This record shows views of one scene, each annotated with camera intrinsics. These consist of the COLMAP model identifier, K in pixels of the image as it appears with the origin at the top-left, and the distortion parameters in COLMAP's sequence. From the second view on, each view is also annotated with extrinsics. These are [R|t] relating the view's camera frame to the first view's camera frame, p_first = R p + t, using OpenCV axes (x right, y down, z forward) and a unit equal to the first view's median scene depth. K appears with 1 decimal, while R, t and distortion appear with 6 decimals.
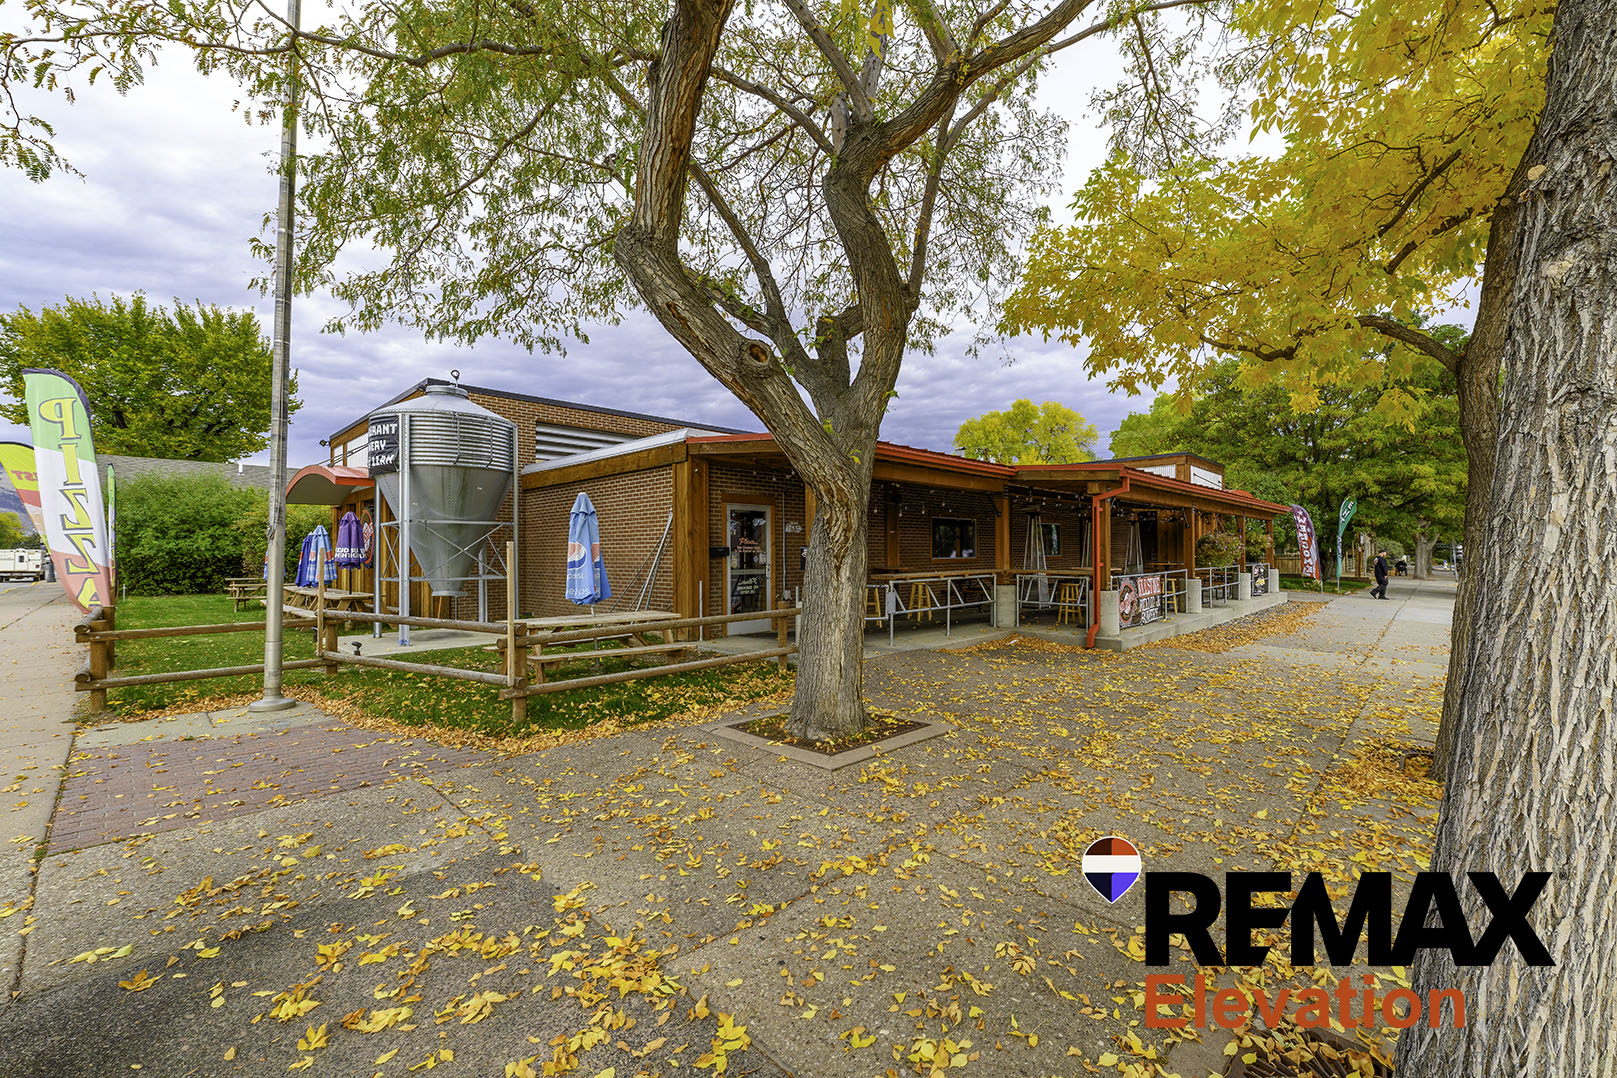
lens RADIAL K [[669.1, 0, 841.3], [0, 669.1, 535.6], [0, 0, 1]] dist [-0.002160, 0.000355]
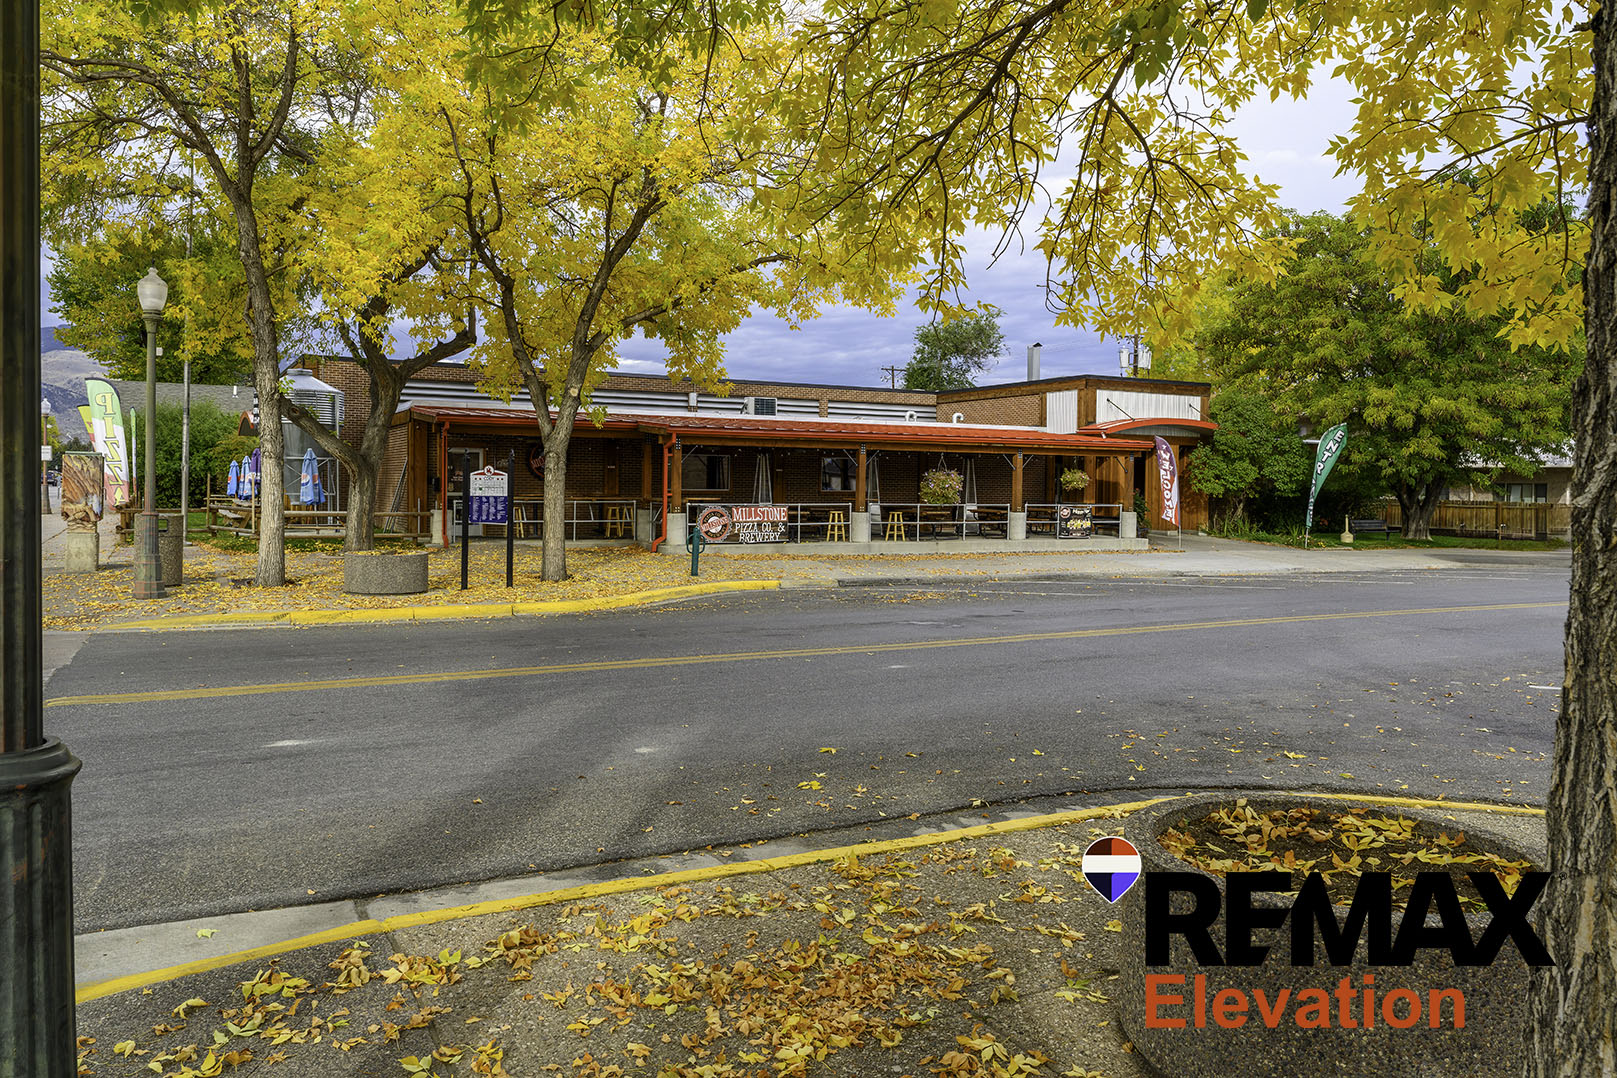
lens RADIAL K [[1194.4, 0, 802.4], [0, 1194.4, 528.3], [0, 0, 1]] dist [0.005195, -0.007558]
pose [[0.945240, 0.031766, -0.324826, 1.432411], [-0.011066, 0.997799, 0.065378, -0.050652], [0.326188, -0.058203, 0.943511, -1.251197]]
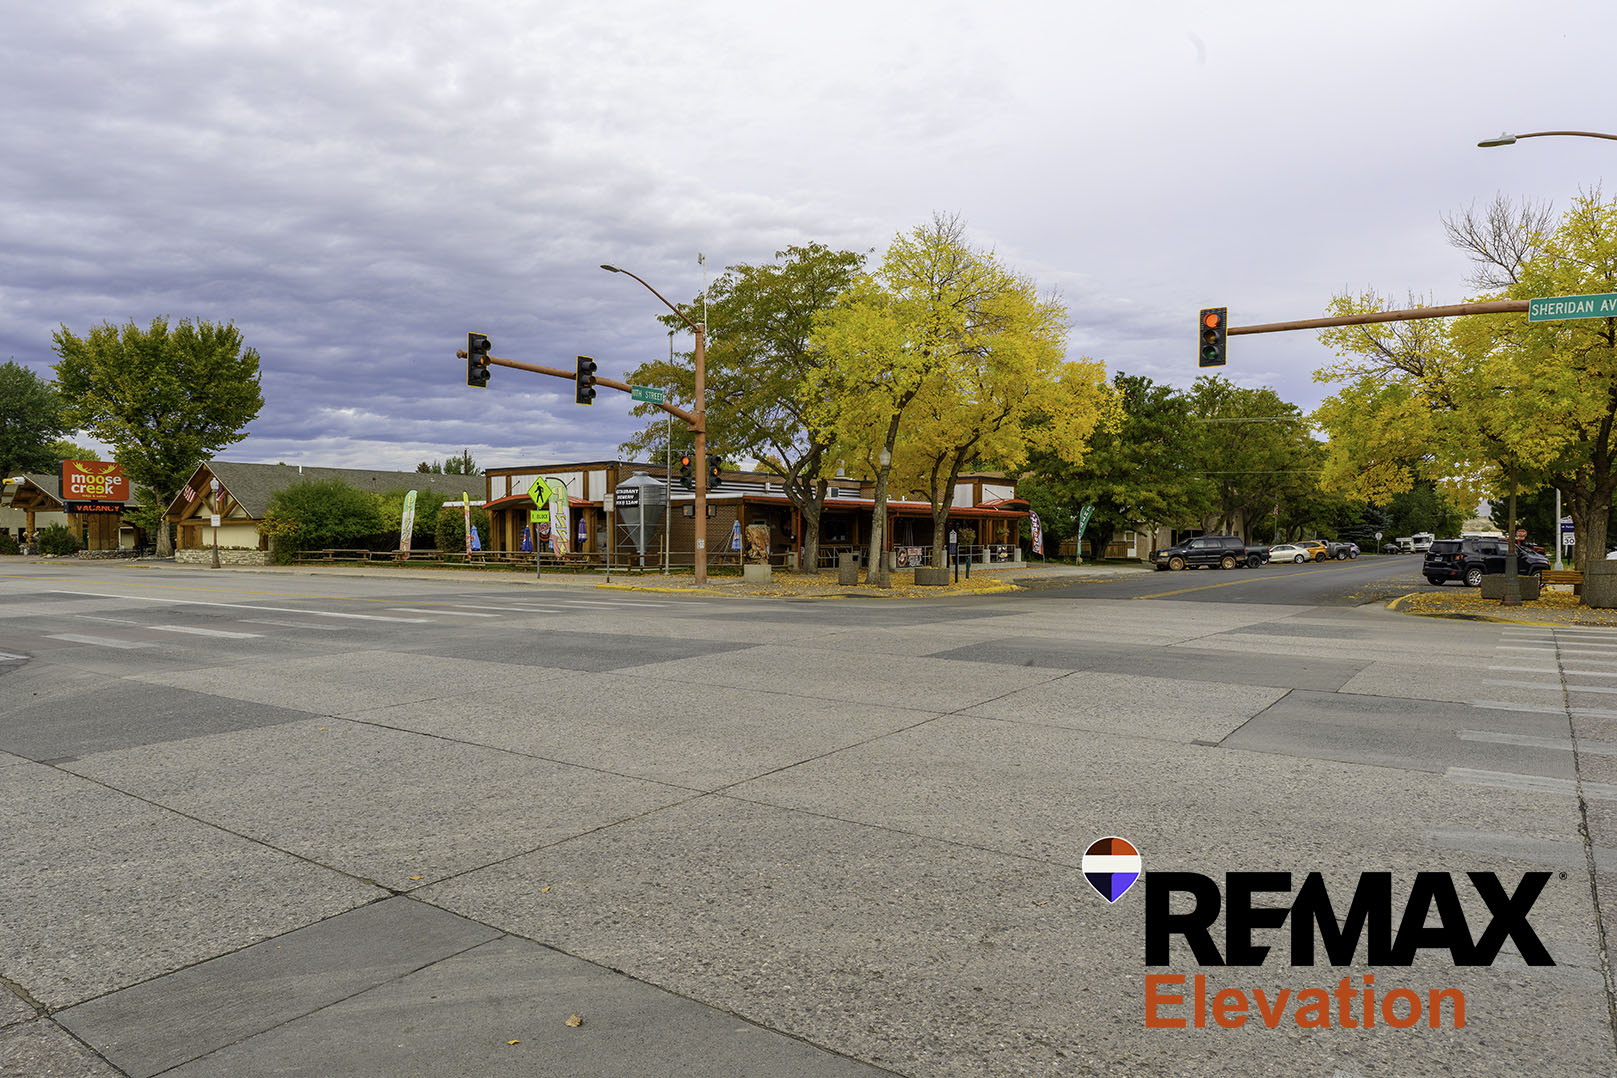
lens RADIAL K [[1065.9, 0, 801.8], [0, 1065.9, 539.0], [0, 0, 1]] dist [0.001788, -0.000103]
pose [[0.991563, 0.004880, 0.129531, -0.523547], [-0.008279, 0.999635, 0.025717, -0.075987], [-0.129358, -0.026572, 0.991242, -3.189729]]
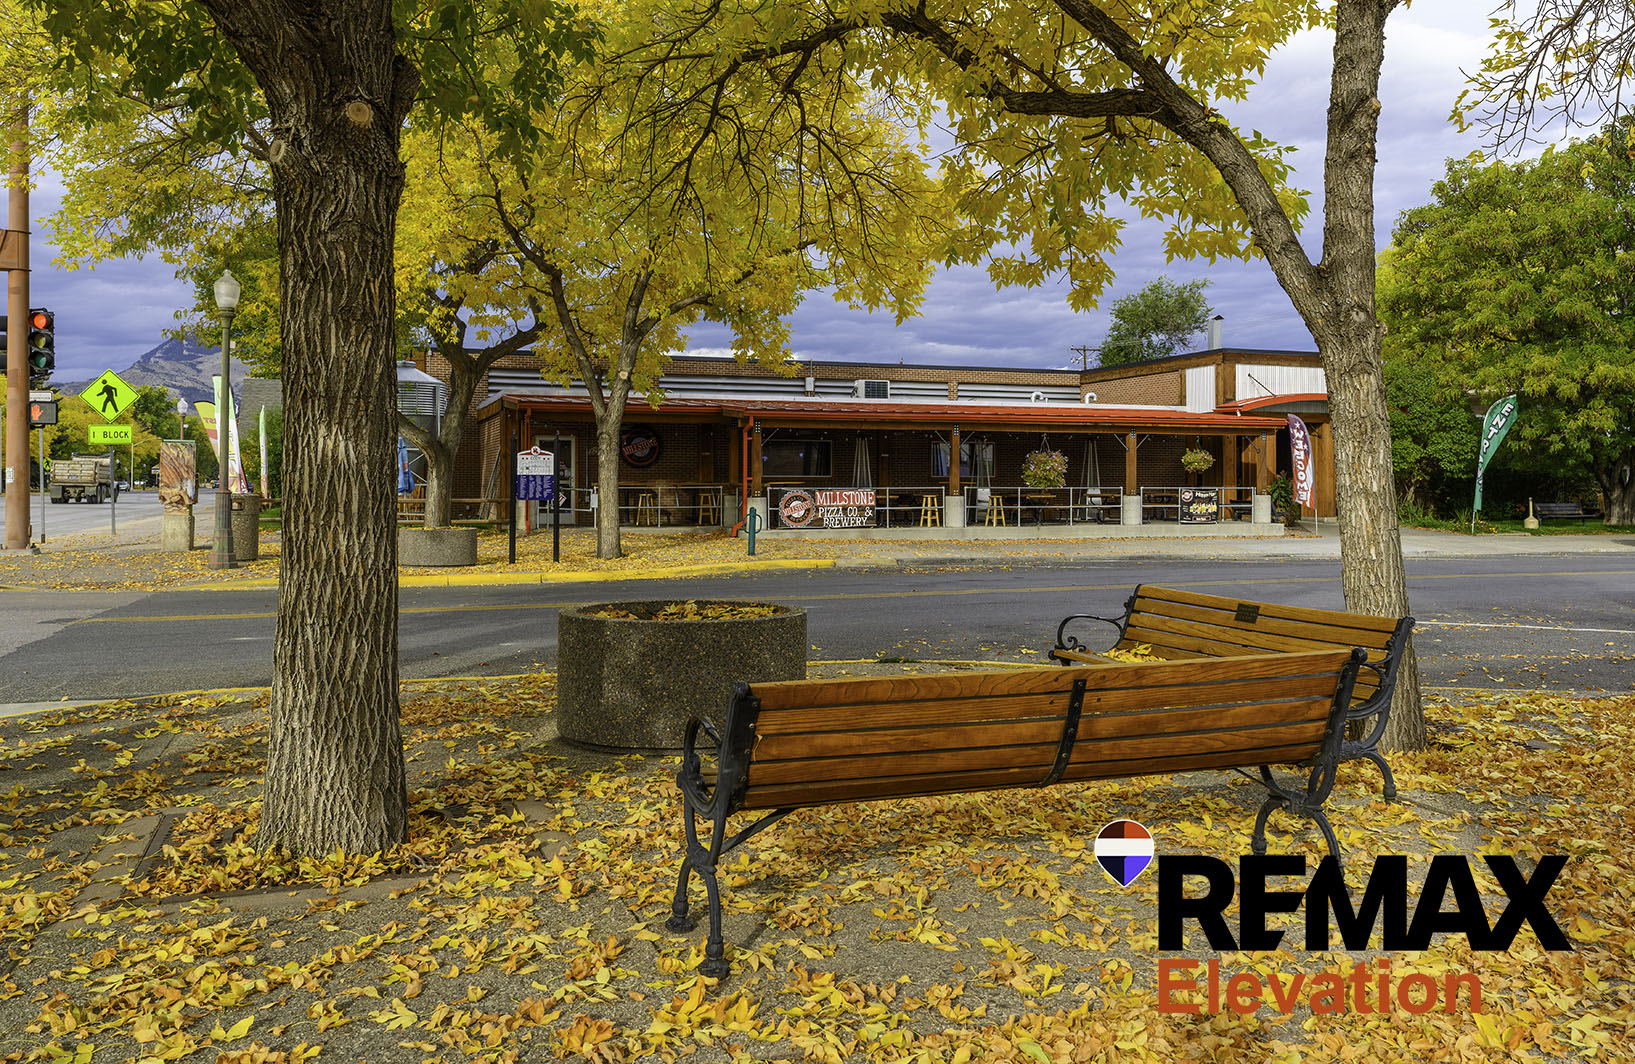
lens RADIAL K [[1377.4, 0, 872.3], [0, 1377.4, 508.1], [0, 0, 1]] dist [-0.000792, 0.019902]
pose [[0.900044, 0.015410, -0.435526, 1.819408], [0.004366, 0.999006, 0.044372, -0.019389], [0.435777, -0.041838, 0.899082, -1.430506]]
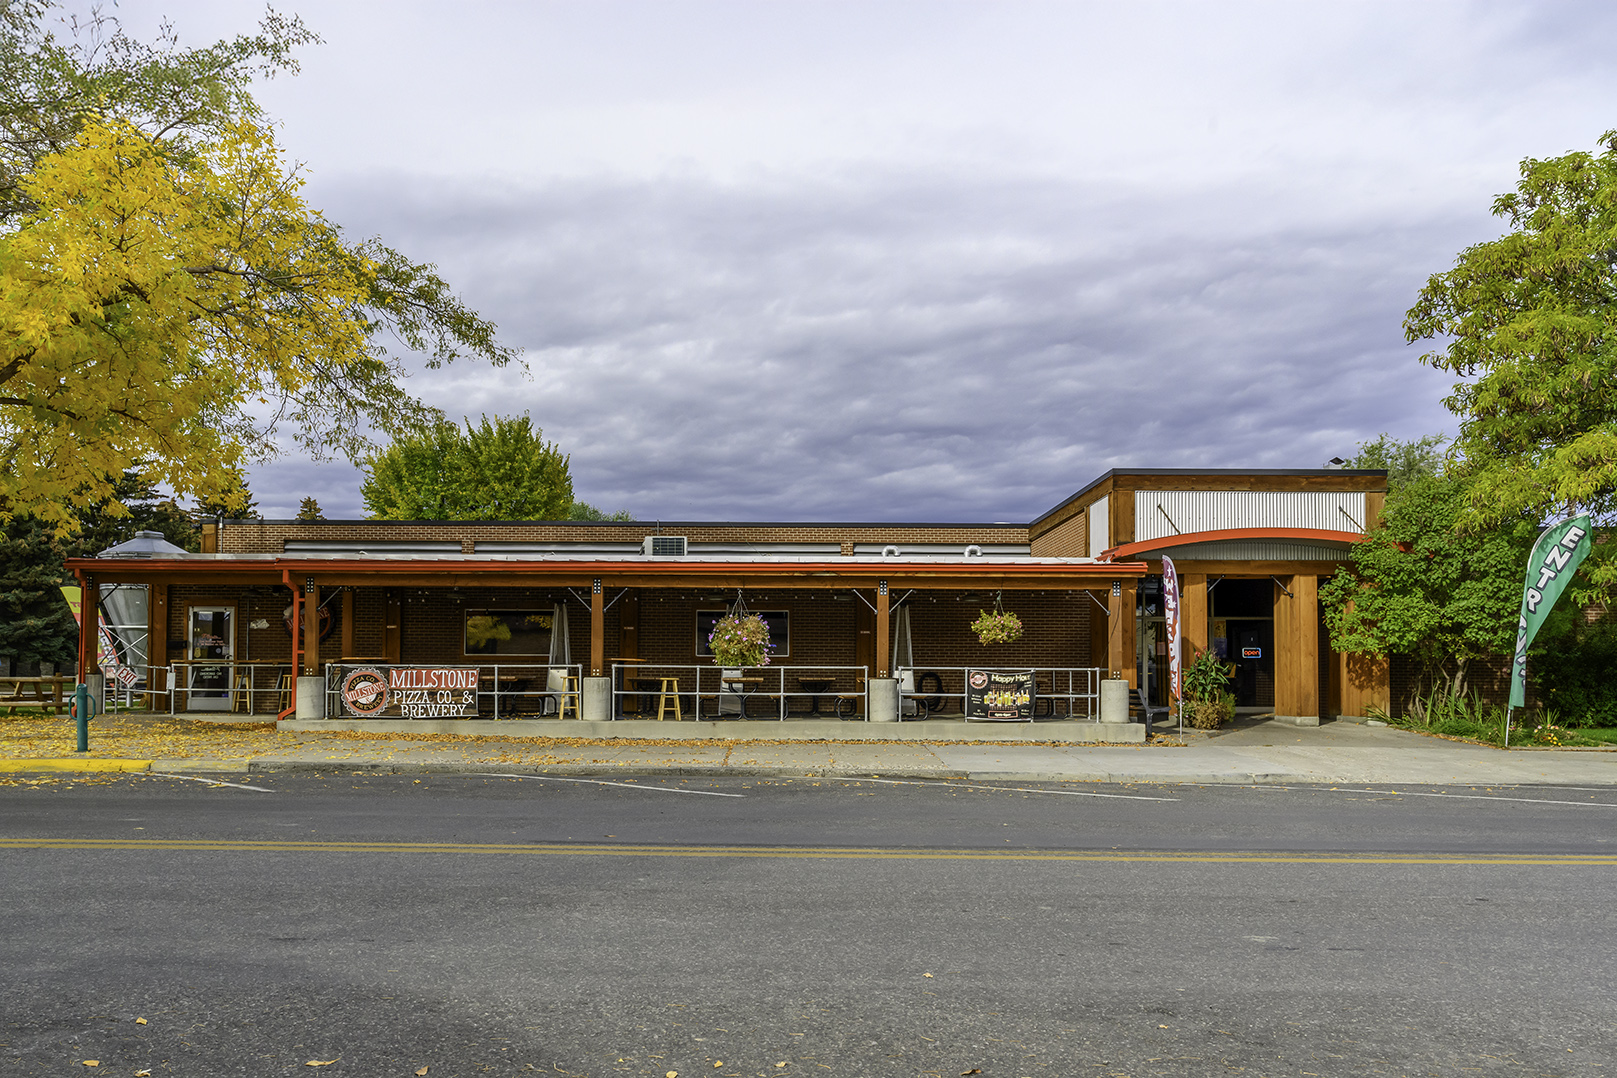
lens RADIAL K [[1194.4, 0, 775.5], [0, 1194.4, 649.4], [0, 0, 1]] dist [0.005195, -0.007558]
pose [[0.669467, -0.008650, -0.742792, 2.257194], [0.009469, 0.999950, -0.003111, 0.052037], [0.742782, -0.004950, 0.669515, 0.280237]]
